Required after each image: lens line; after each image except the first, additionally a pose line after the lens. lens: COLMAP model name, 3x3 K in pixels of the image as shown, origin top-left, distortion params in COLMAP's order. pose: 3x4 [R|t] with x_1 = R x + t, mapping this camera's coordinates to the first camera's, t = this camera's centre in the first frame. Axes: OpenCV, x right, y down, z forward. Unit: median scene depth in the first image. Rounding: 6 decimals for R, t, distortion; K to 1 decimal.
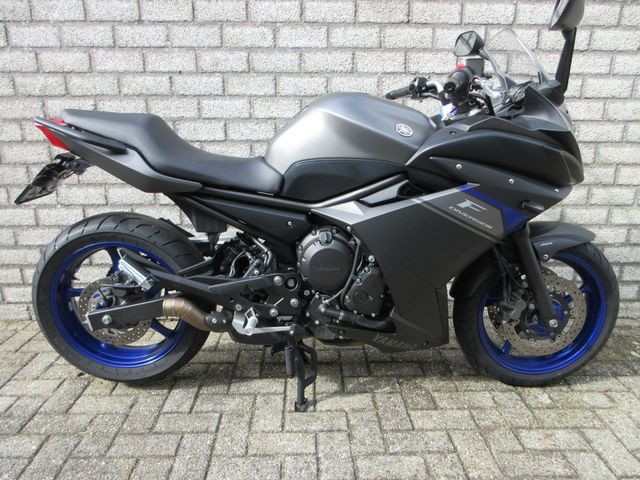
lens RADIAL K [[456.5, 0, 320.9], [0, 456.5, 240.7], [0, 0, 1]] dist [-0.002307, -0.000213]
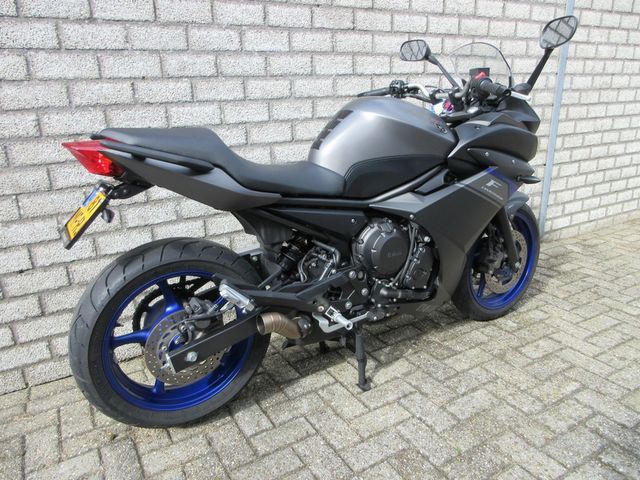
lens RADIAL K [[456.5, 0, 322.7], [0, 456.5, 240.3], [0, 0, 1]] dist [-0.002307, -0.000213]
pose [[0.881265, -0.174563, 0.439204, -0.518061], [0.165456, 0.984434, 0.059279, -0.057805], [-0.442715, 0.020428, 0.896430, 0.054928]]
